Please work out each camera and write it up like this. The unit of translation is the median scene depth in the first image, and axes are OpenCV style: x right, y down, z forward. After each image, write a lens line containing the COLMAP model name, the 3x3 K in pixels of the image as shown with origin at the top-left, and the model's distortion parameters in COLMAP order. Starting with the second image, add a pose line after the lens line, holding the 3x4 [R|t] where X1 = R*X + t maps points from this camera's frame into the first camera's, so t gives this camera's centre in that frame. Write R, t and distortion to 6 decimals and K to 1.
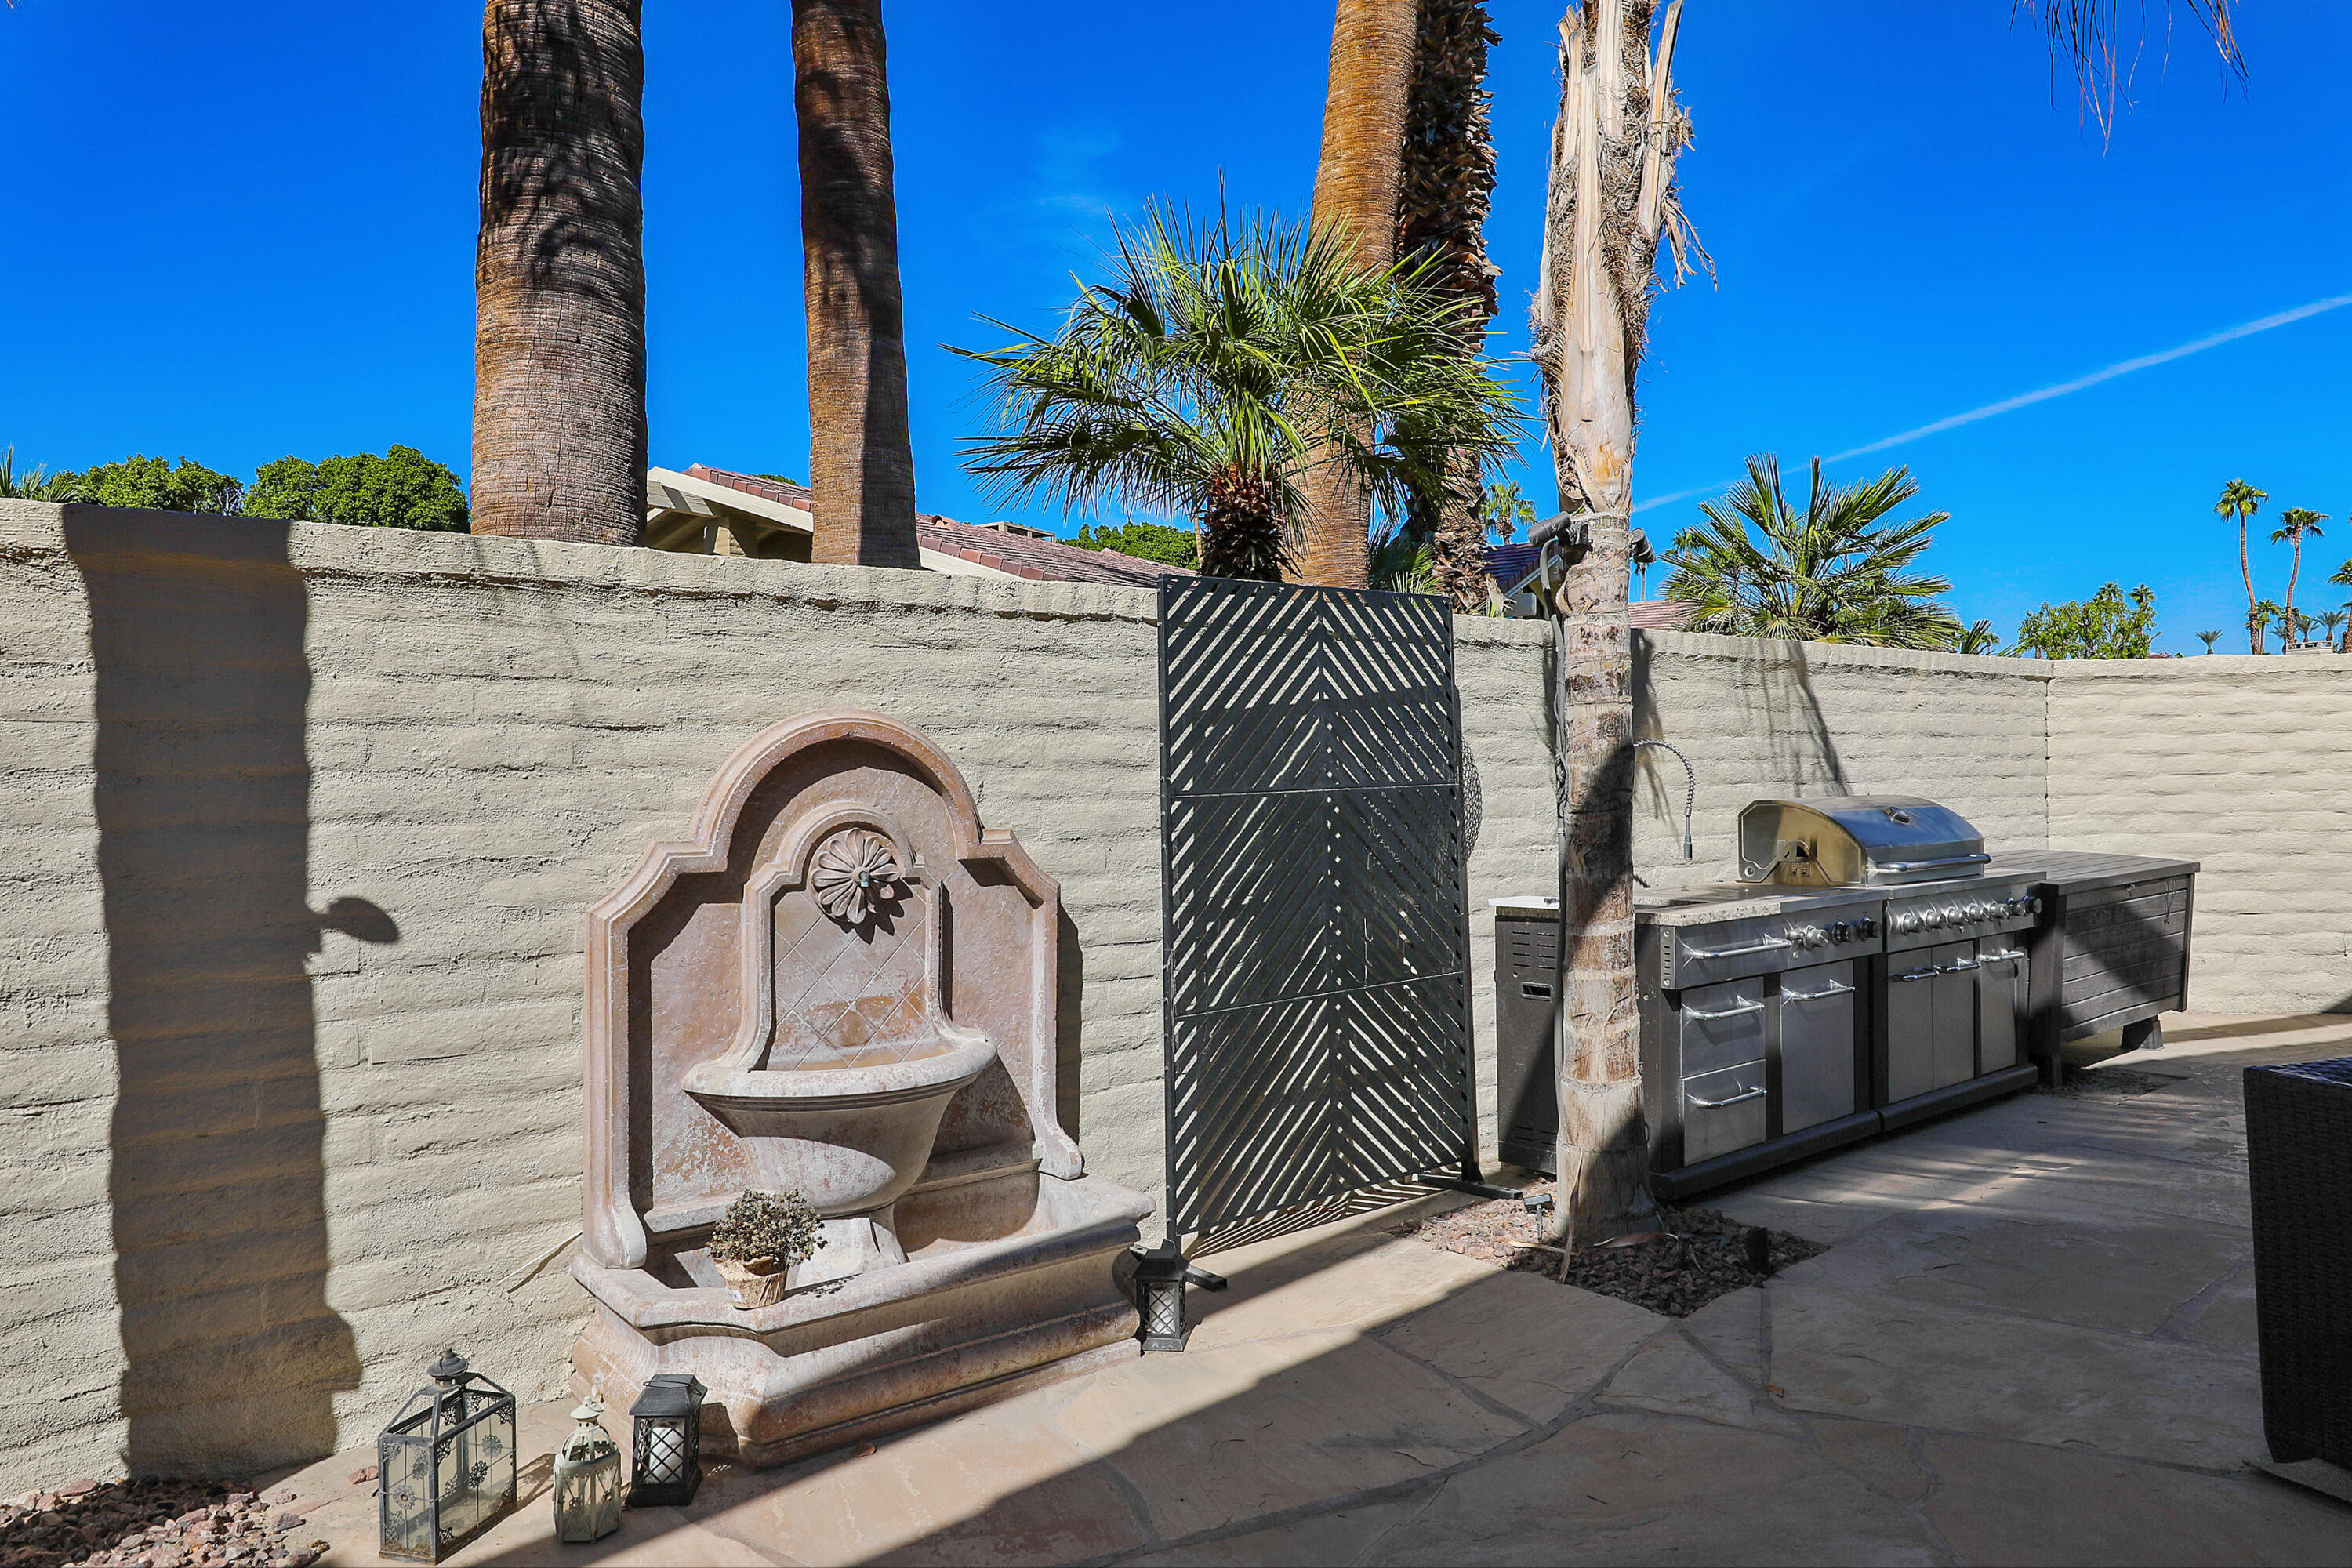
lens RADIAL K [[1513.7, 0, 1174.4], [0, 1513.7, 793.7], [0, 0, 1]] dist [0.022158, 0.000260]
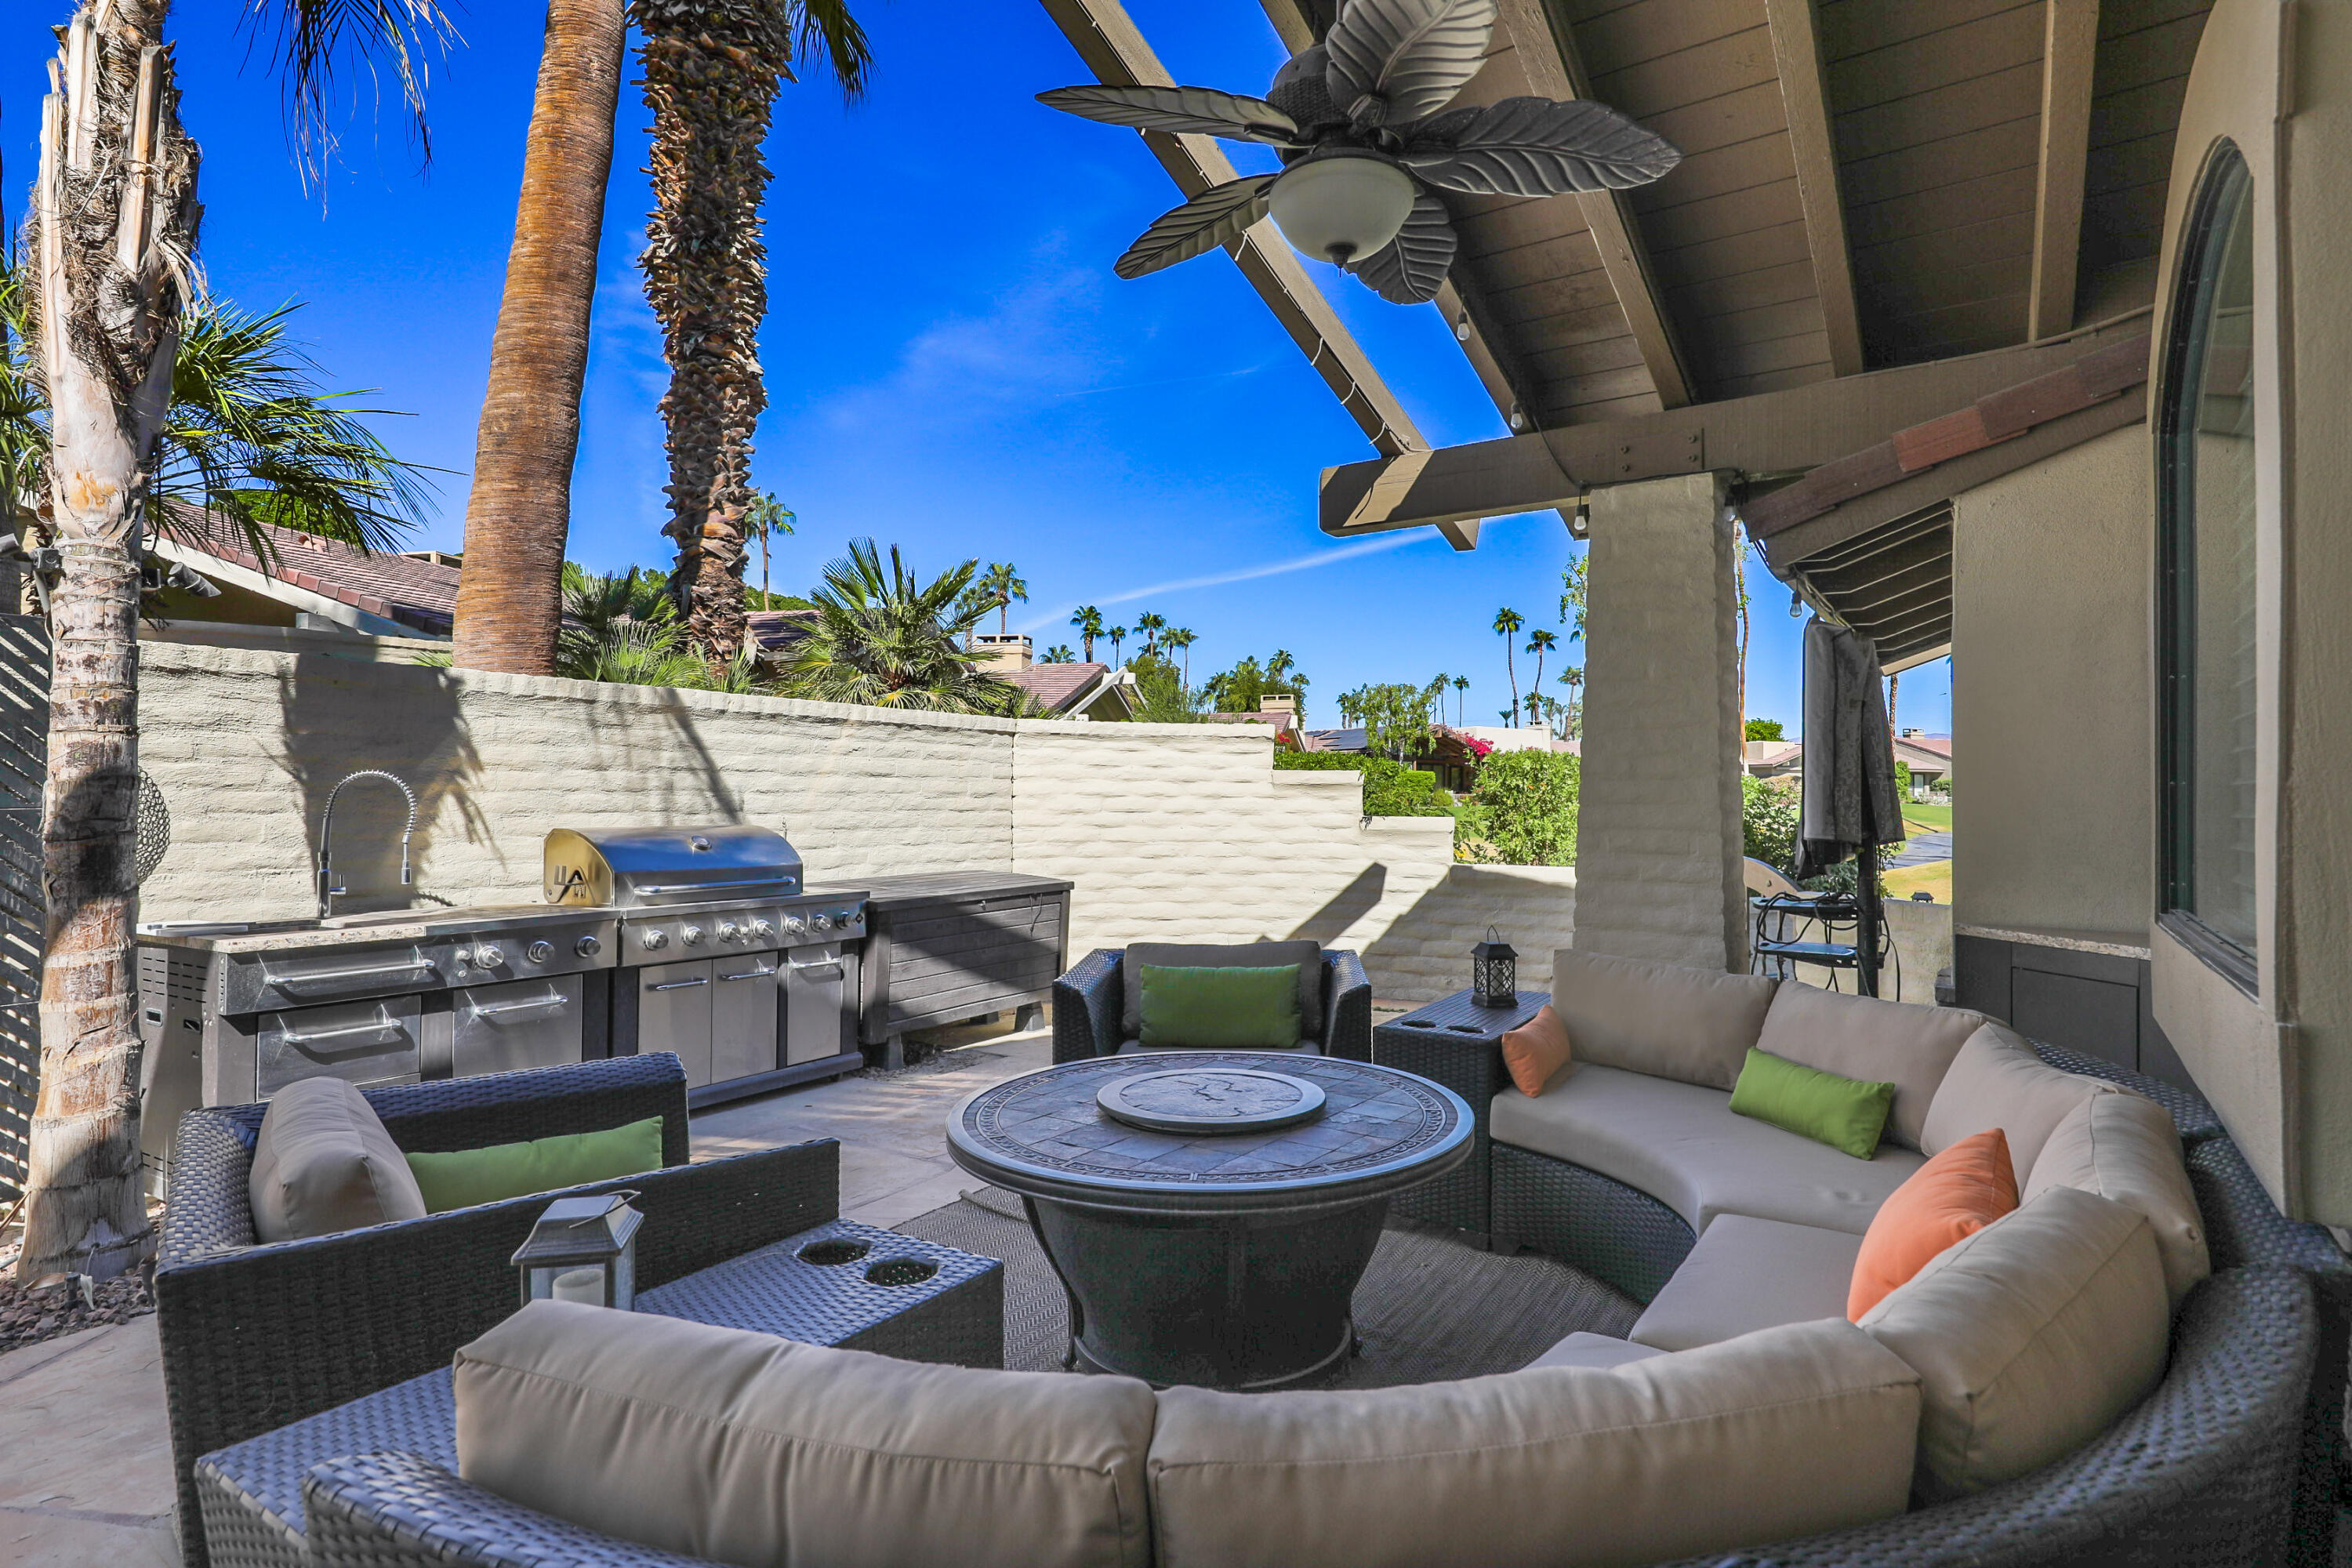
lens RADIAL K [[1227.0, 0, 1181.6], [0, 1227.0, 777.3], [0, 0, 1]] dist [0.017765, -0.001759]
pose [[0.946282, 0.031379, 0.321817, 0.416104], [-0.022625, 0.999266, -0.030909, -0.012240], [-0.322550, 0.021968, 0.946297, -0.000234]]
